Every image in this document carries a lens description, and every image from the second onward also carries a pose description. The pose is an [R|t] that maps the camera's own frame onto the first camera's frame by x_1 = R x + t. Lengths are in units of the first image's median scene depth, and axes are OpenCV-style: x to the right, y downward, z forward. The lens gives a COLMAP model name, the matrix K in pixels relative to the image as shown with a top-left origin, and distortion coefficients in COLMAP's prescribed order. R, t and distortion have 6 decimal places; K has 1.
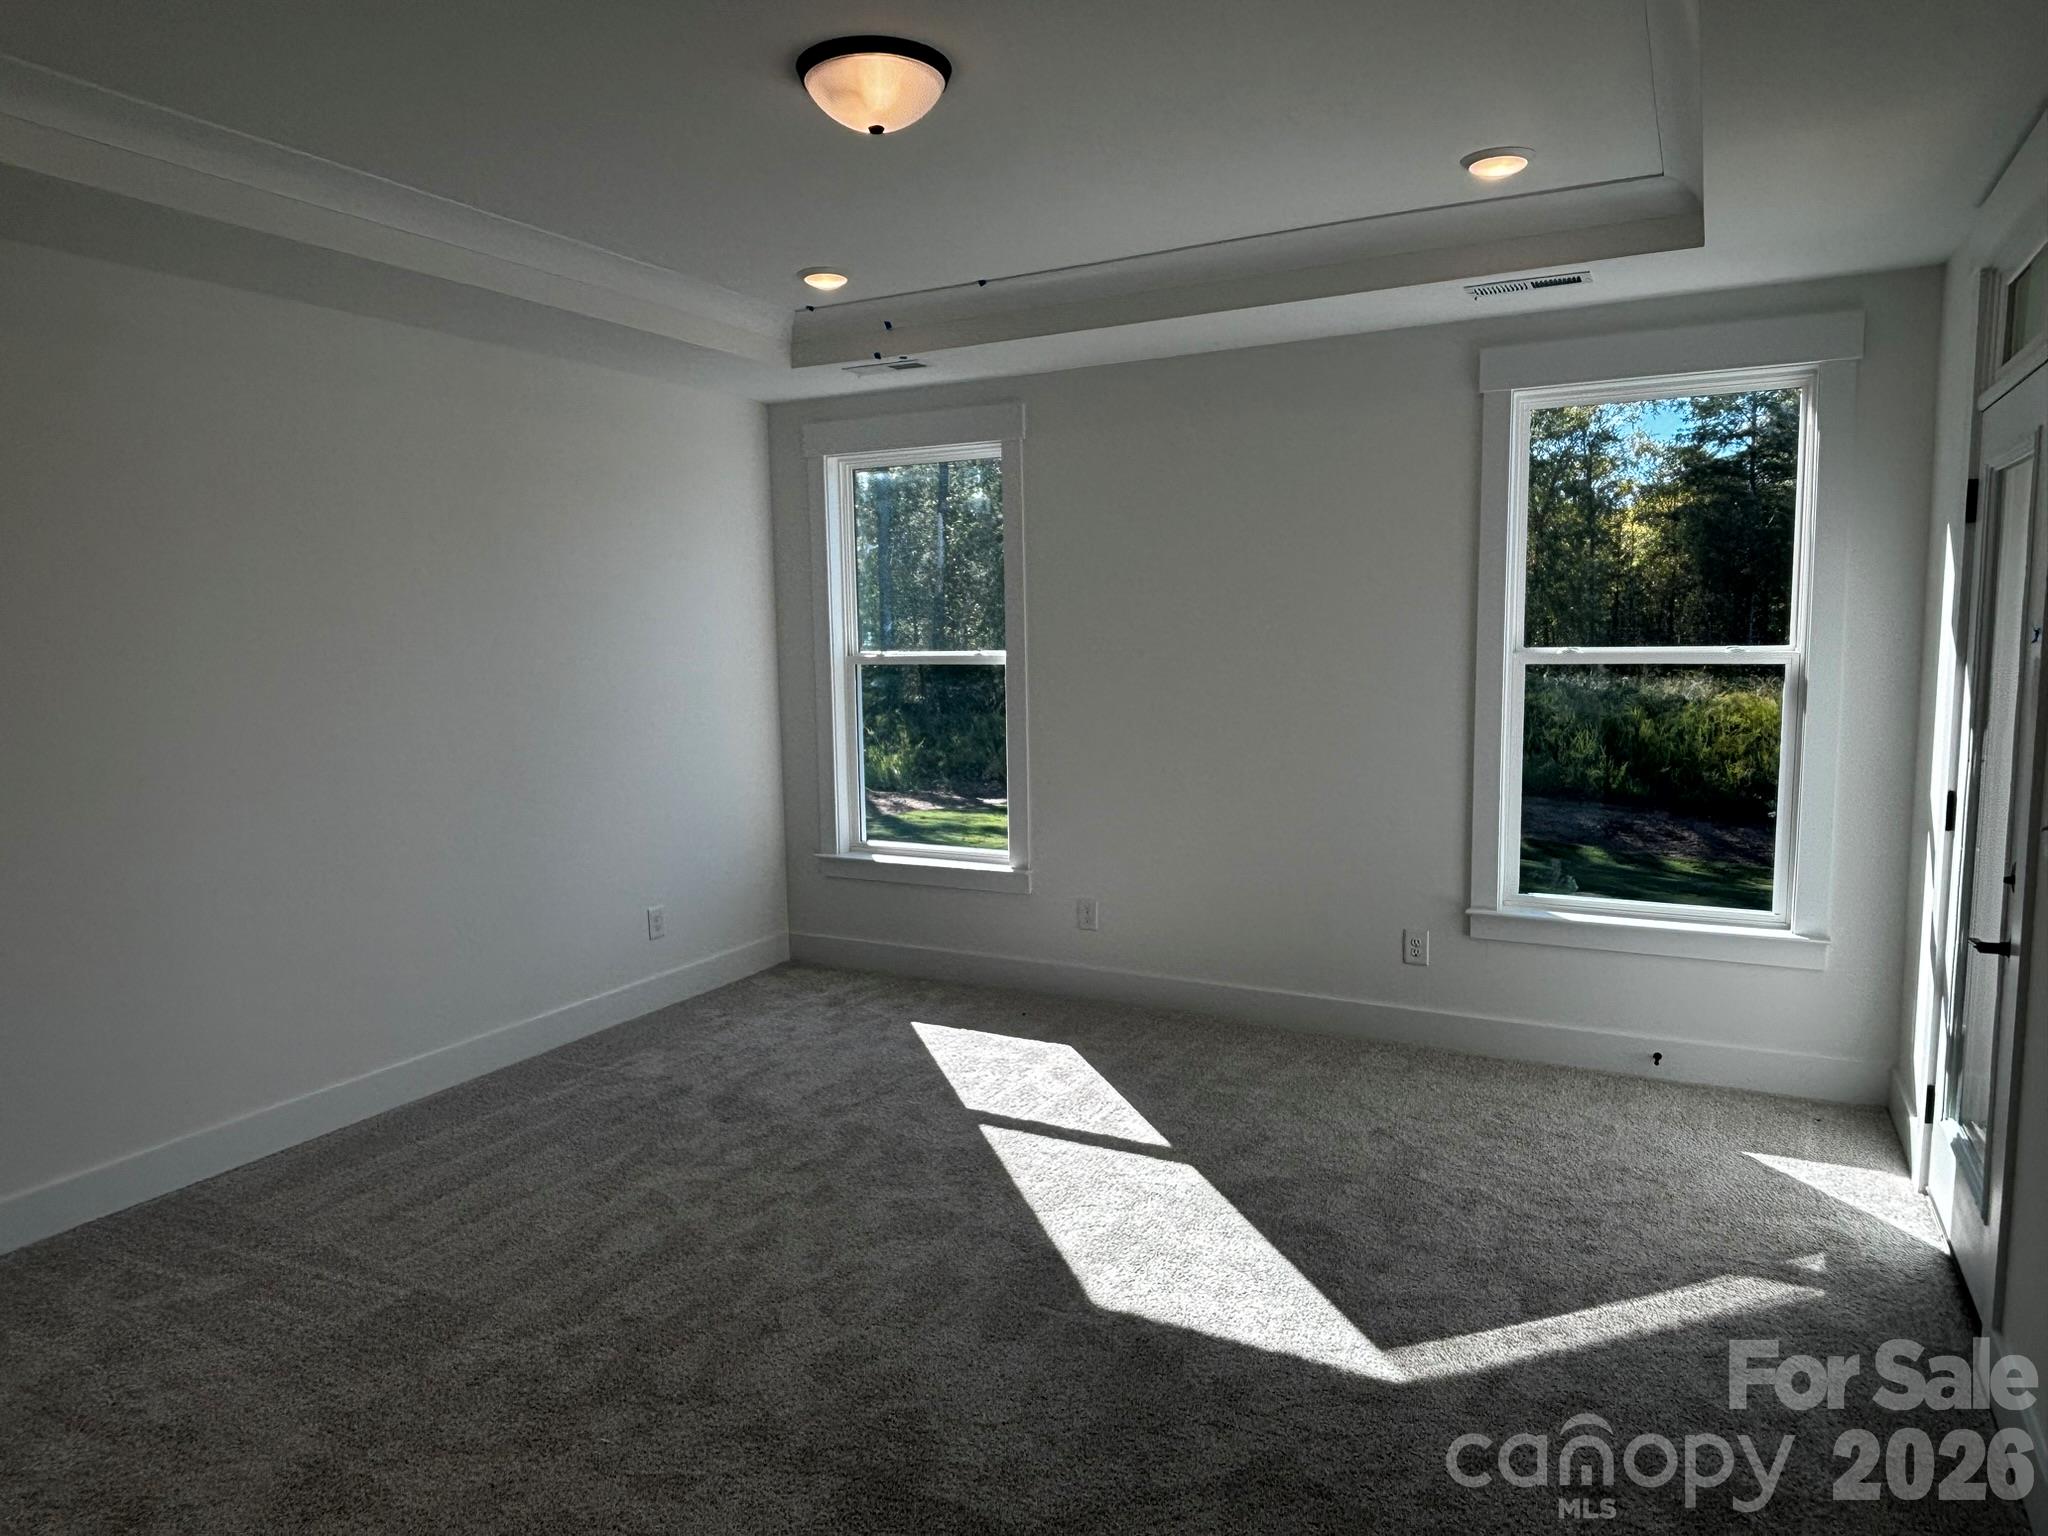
lens RADIAL K [[1304.0, 0, 1024.6], [0, 1304.0, 786.6], [0, 0, 1]] dist [0.072782, -0.122913]
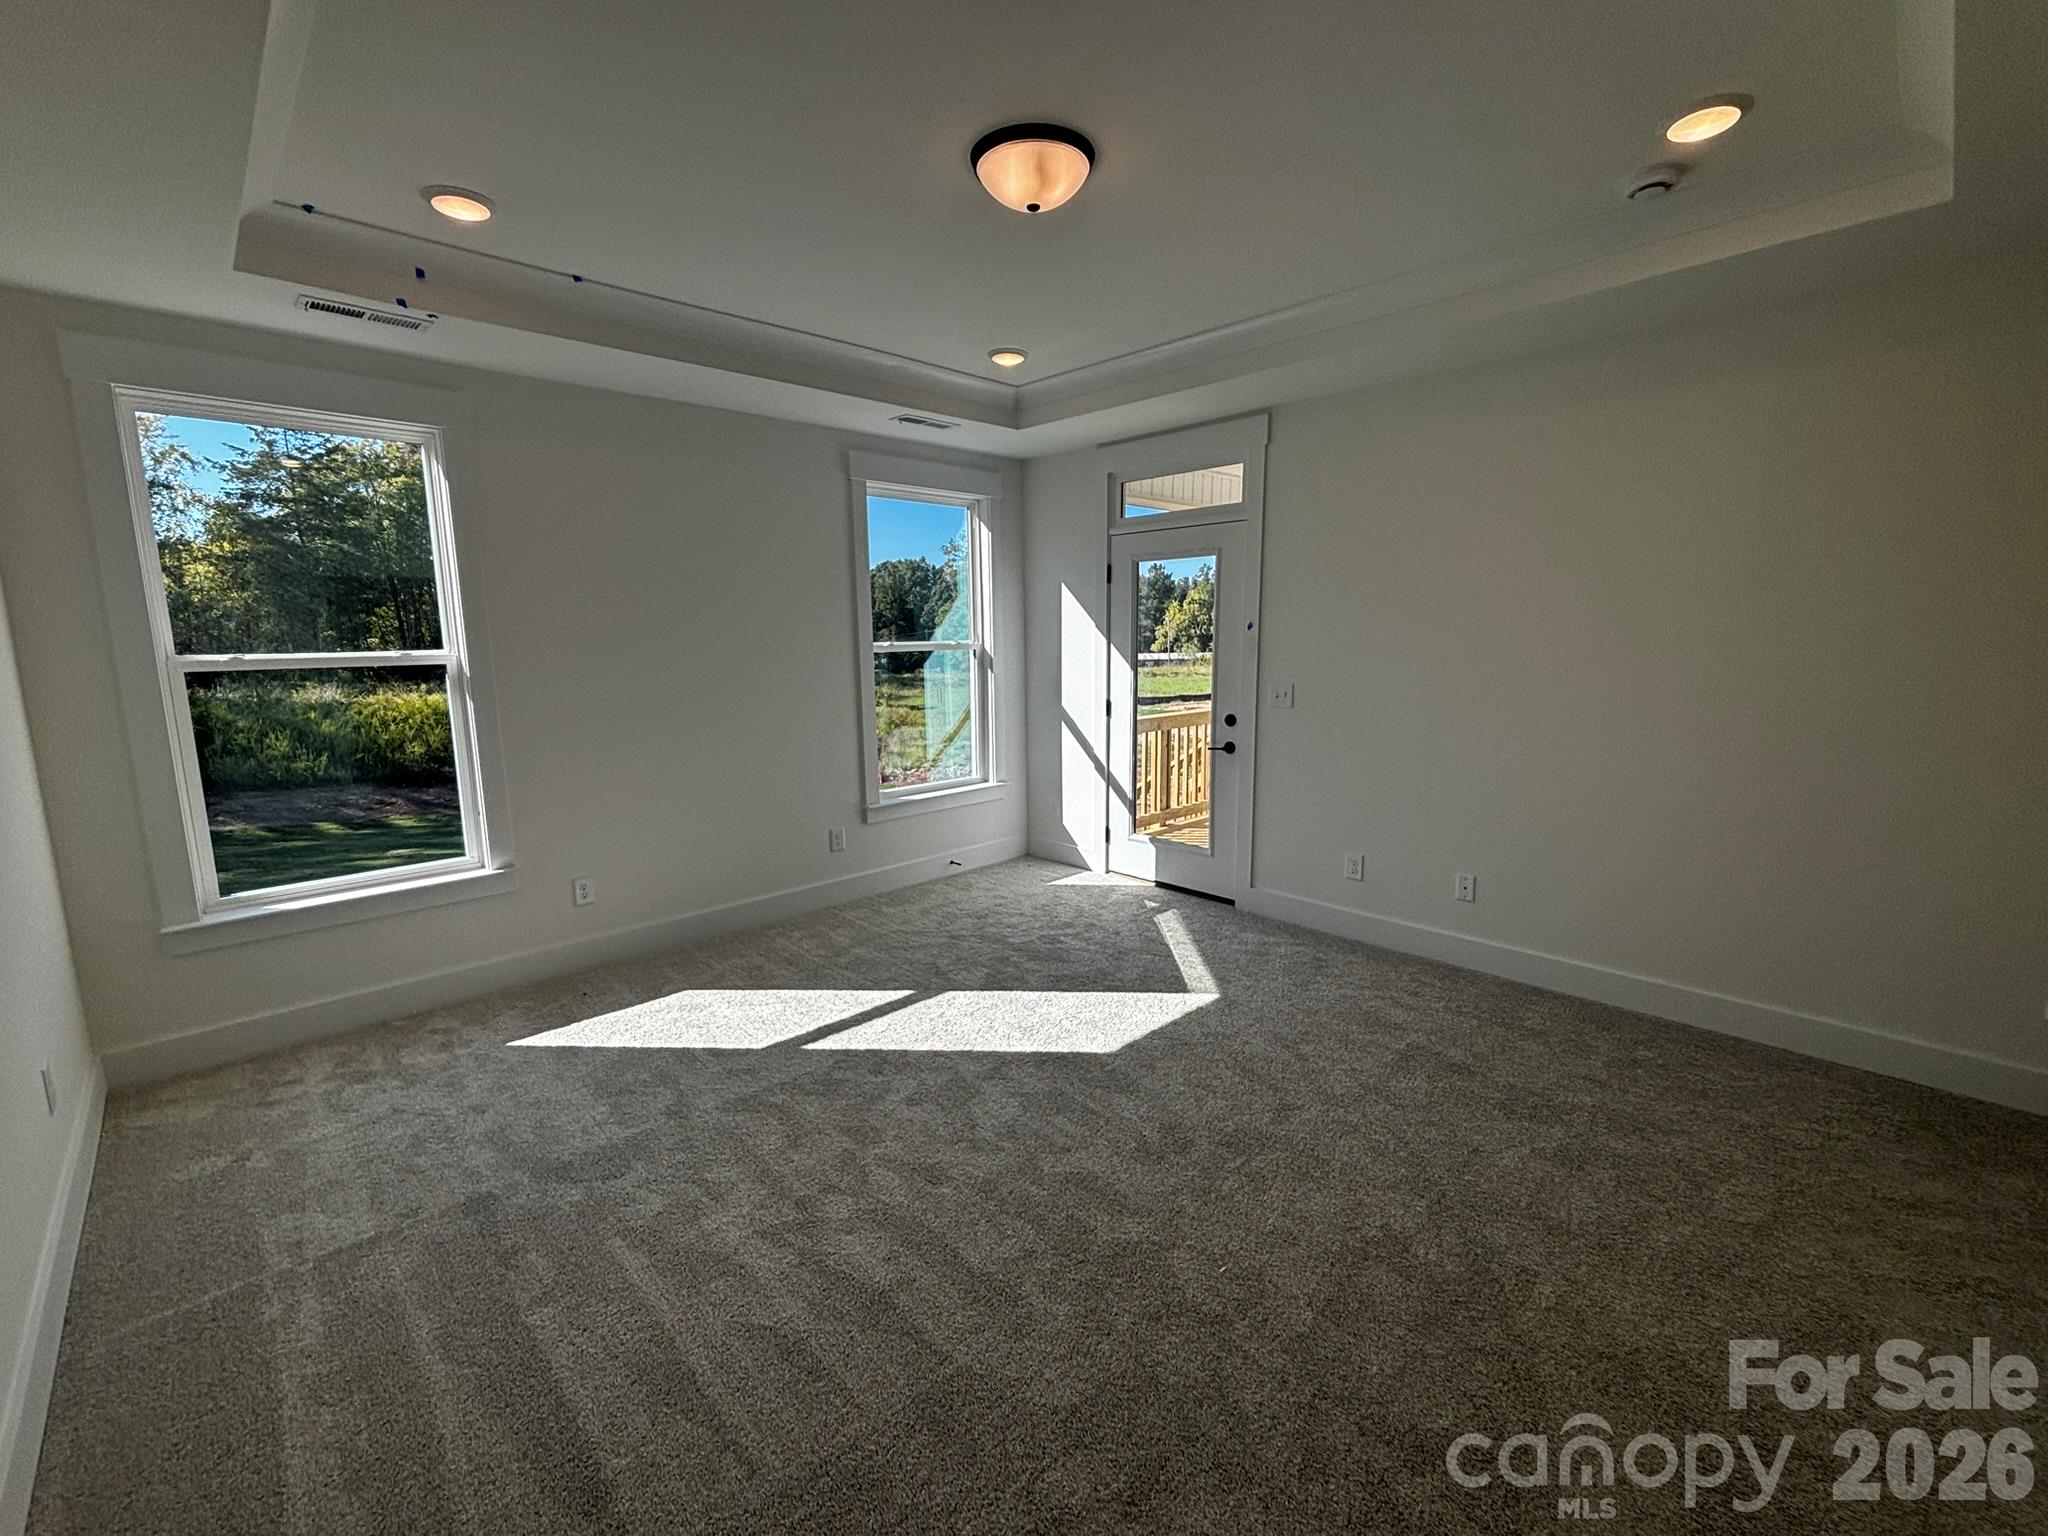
lens RADIAL K [[869.1, 0, 1019.5], [0, 869.1, 768.8], [0, 0, 1]] dist [0.000888, 0.000647]
pose [[0.316349, -0.139407, 0.938344, -0.611417], [0.125146, 0.986631, 0.104390, -0.039392], [-0.940352, 0.084406, 0.329566, 0.498514]]
